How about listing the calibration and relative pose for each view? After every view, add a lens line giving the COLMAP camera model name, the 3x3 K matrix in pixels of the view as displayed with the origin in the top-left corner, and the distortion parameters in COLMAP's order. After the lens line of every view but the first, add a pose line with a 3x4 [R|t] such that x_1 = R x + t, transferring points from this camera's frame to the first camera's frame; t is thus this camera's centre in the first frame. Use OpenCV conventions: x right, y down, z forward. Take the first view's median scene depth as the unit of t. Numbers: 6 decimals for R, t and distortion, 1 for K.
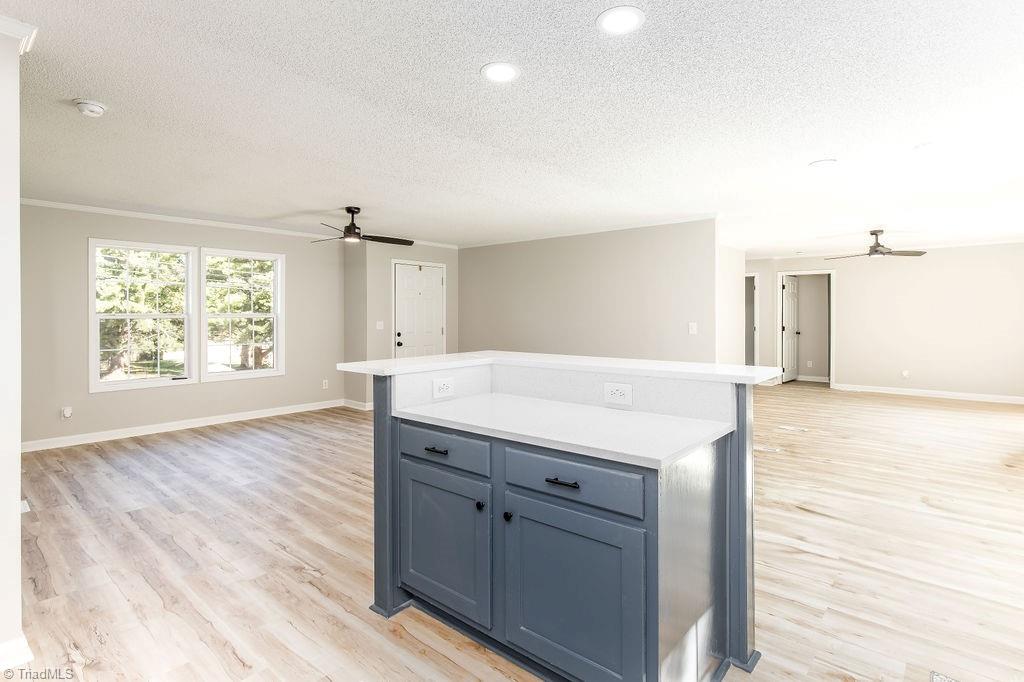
lens RADIAL K [[513.1, 0, 507.4], [0, 513.1, 317.4], [0, 0, 1]] dist [-0.000803, -0.000278]
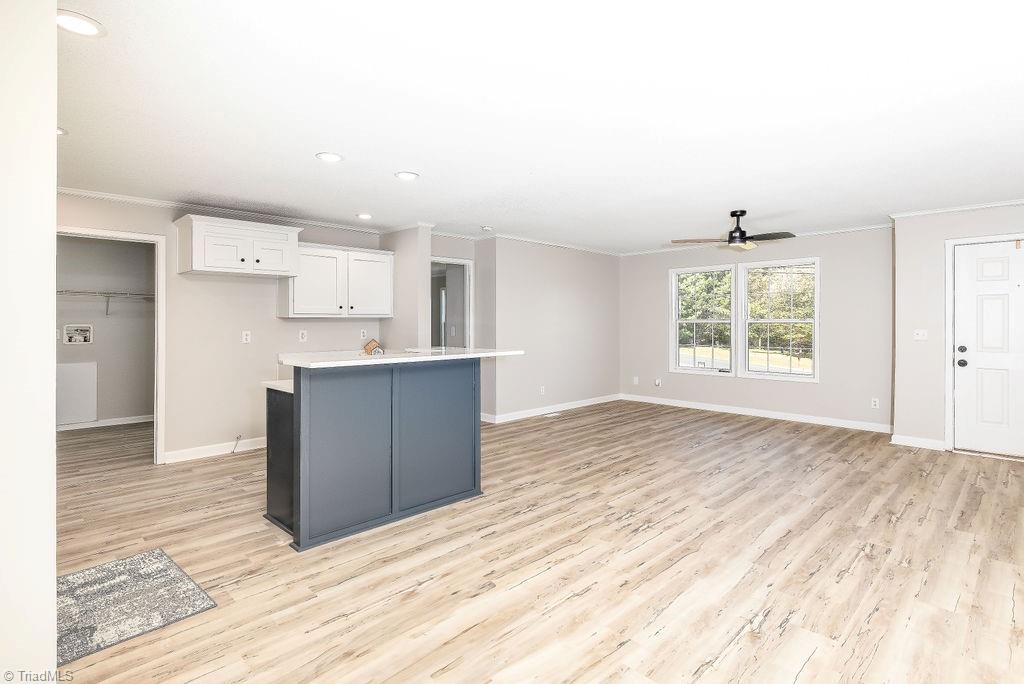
lens RADIAL K [[513.6, 0, 510.9], [0, 513.6, 323.9], [0, 0, 1]] dist [0.004206, -0.000124]
pose [[-0.064540, 0.006063, -0.997897, 0.558784], [-0.000960, 0.999981, 0.006138, -0.002817], [0.997915, 0.001354, -0.064533, 0.494288]]
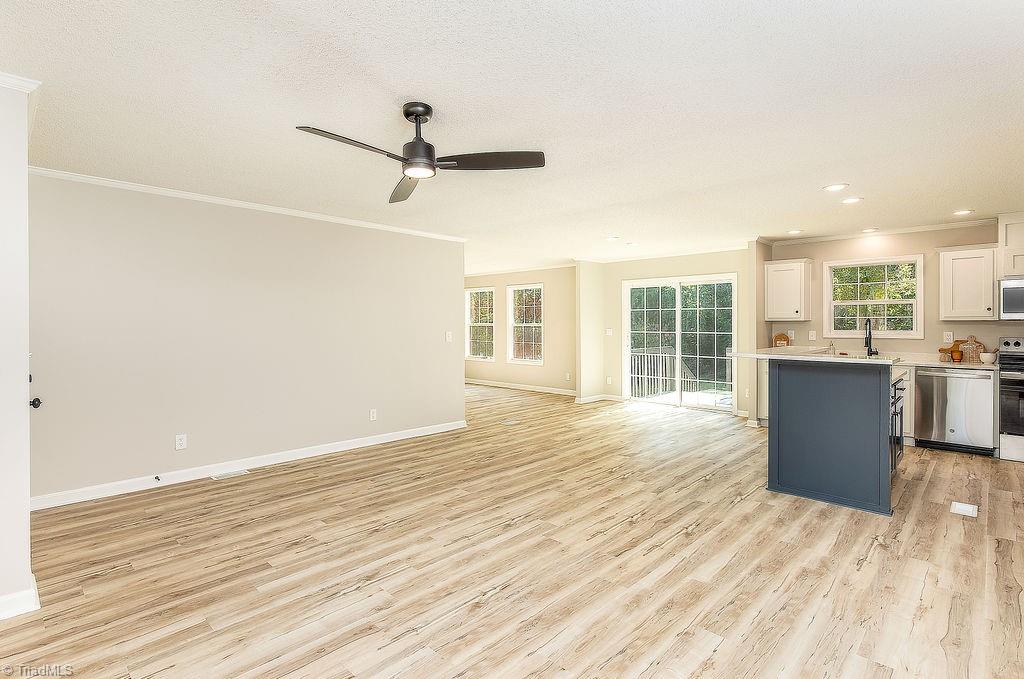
lens RADIAL K [[500.7, 0, 512.0], [0, 500.7, 339.5], [0, 0, 1]] dist [0.002030, 0.000878]
pose [[0.041167, -0.029637, 0.998713, -0.607076], [0.002331, 0.999560, 0.029566, -0.002973], [-0.999150, 0.001111, 0.041218, 0.699474]]
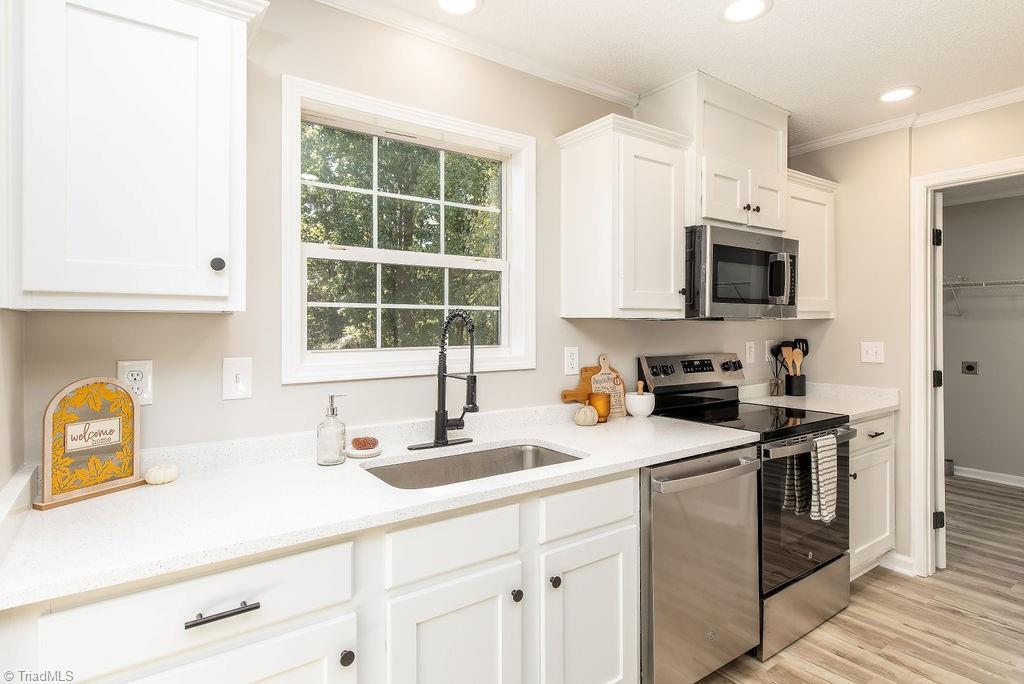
lens RADIAL K [[513.6, 0, 510.9], [0, 513.6, 323.9], [0, 0, 1]] dist [0.004206, -0.000124]
pose [[-0.972994, 0.002382, 0.230818, 0.205071], [0.001264, 0.999987, -0.004991, -0.002544], [-0.230827, -0.004565, -0.972984, 0.354616]]
